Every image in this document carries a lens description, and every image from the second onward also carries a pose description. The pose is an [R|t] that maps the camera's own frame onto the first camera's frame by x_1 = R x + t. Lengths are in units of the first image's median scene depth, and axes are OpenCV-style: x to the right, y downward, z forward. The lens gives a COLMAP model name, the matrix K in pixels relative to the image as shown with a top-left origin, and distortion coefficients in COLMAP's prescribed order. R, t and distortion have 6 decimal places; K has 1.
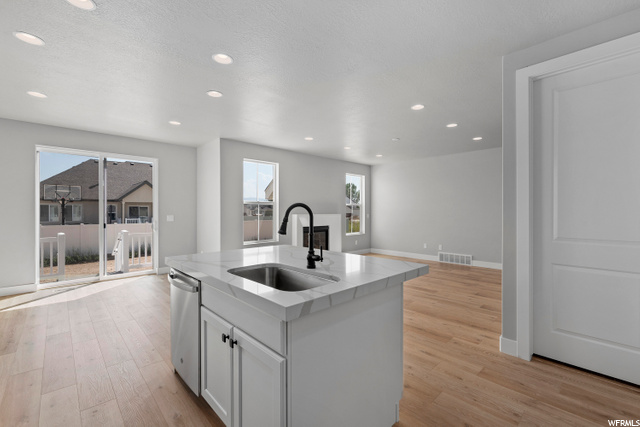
lens RADIAL K [[282.2, 0, 320.0], [0, 282.2, 213.5], [0, 0, 1]] dist [0.001962, 0.000535]
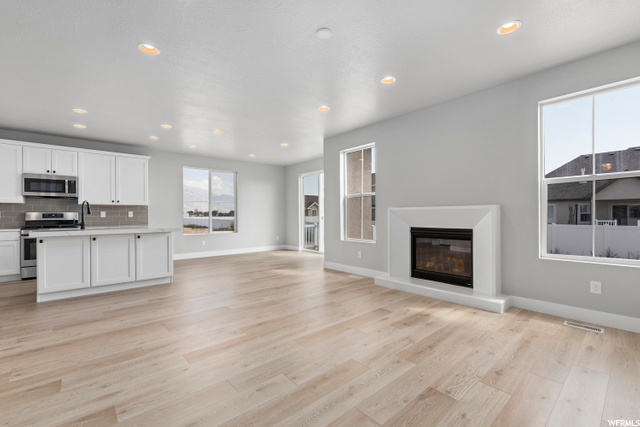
lens RADIAL K [[282.2, 0, 320.0], [0, 282.2, 213.5], [0, 0, 1]] dist [0.001962, 0.000535]
pose [[-0.058963, -0.008976, -0.998220, 1.127247], [-0.000593, 0.999960, -0.008957, 0.047031], [0.998260, 0.000064, -0.058966, 1.610498]]
